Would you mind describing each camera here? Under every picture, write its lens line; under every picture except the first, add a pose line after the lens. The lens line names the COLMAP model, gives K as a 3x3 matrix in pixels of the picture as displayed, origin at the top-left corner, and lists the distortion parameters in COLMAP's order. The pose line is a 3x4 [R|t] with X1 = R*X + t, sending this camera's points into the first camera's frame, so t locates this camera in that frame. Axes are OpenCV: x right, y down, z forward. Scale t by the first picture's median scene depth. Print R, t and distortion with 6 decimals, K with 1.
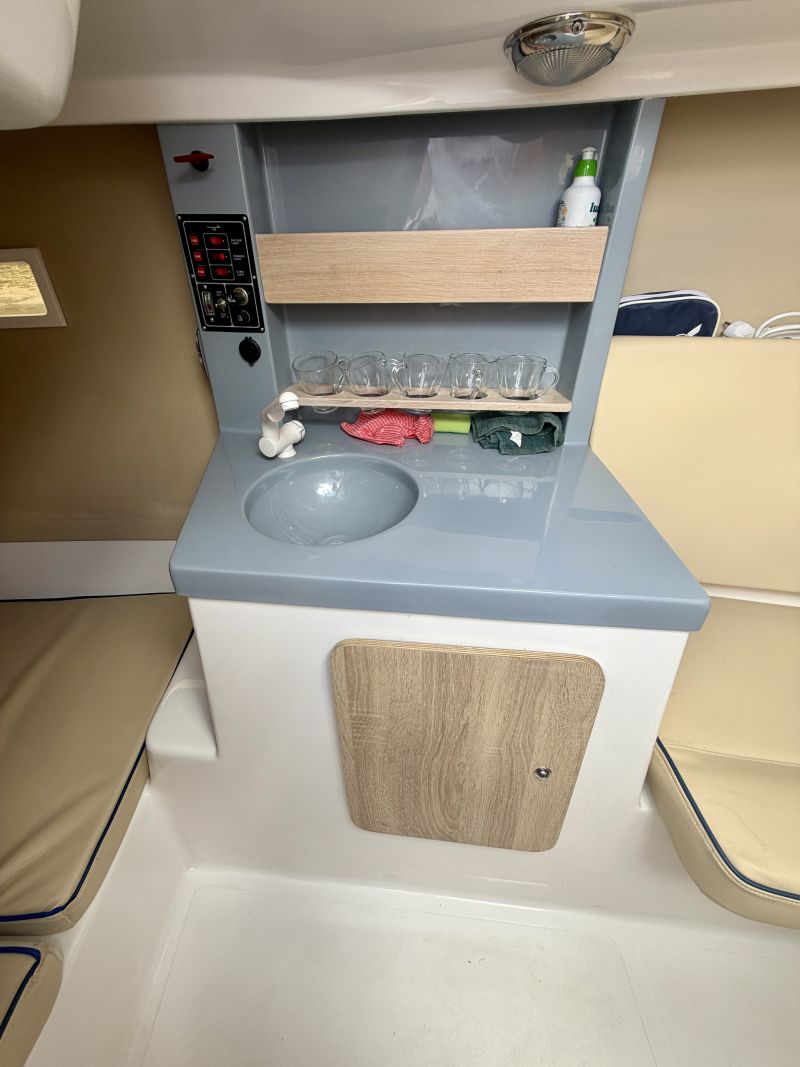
lens RADIAL K [[428.0, 0, 402.9], [0, 428.0, 527.5], [0, 0, 1]] dist [0.000620, -0.000225]
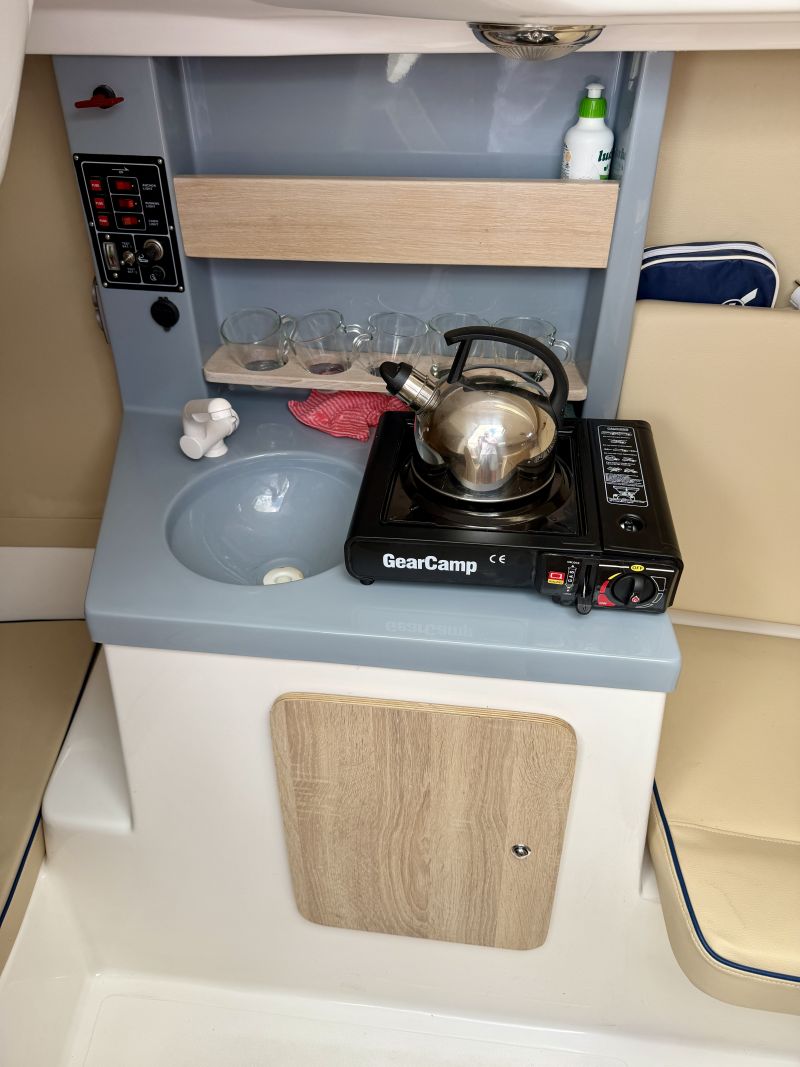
lens RADIAL K [[742.6, 0, 401.5], [0, 742.6, 534.4], [0, 0, 1]] dist [0.069216, -0.123015]
pose [[0.999867, 0.010587, -0.012422, 0.092876], [-0.009730, 0.997696, 0.067140, -0.132254], [0.013104, -0.067011, 0.997666, -0.392611]]
